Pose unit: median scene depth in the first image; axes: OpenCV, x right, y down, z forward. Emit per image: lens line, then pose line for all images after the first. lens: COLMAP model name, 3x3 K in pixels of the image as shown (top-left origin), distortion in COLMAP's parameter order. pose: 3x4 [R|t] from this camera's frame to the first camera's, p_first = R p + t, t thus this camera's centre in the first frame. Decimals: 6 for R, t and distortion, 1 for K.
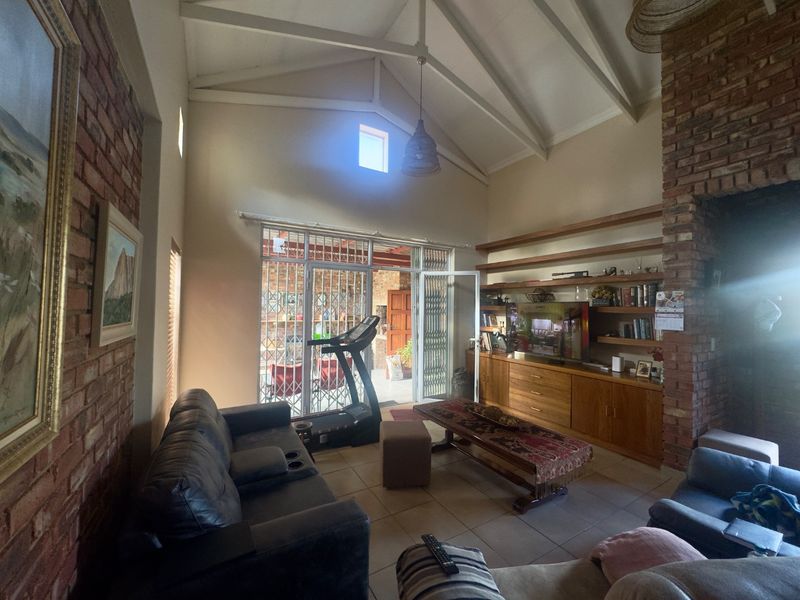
lens RADIAL K [[317.1, 0, 399.9], [0, 317.1, 296.4], [0, 0, 1]] dist [0.000266, -0.000005]
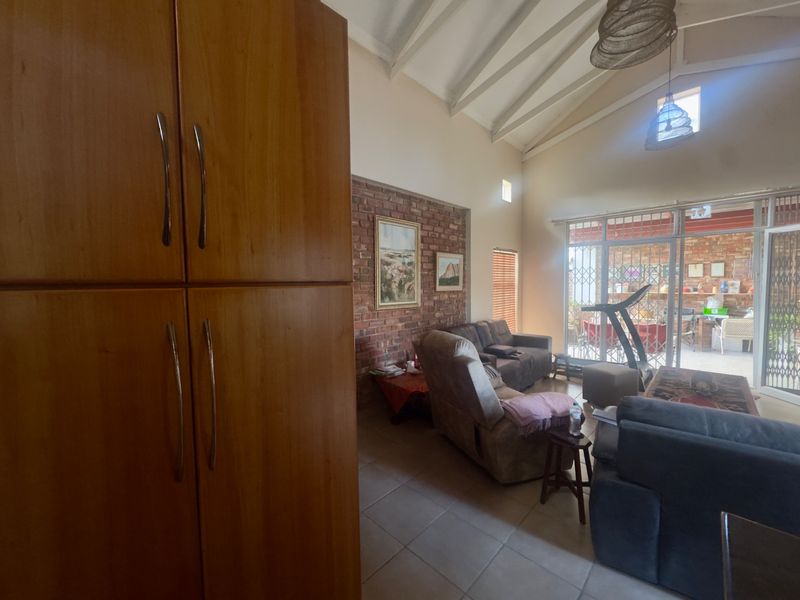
lens RADIAL K [[317.1, 0, 399.9], [0, 317.1, 300.7], [0, 0, 1]] dist [0.000266, -0.000005]
pose [[0.255197, 0.034955, -0.966257, 0.795900], [0.049538, 0.997561, 0.049171, 0.020290], [0.965619, -0.060415, 0.252843, -0.124561]]
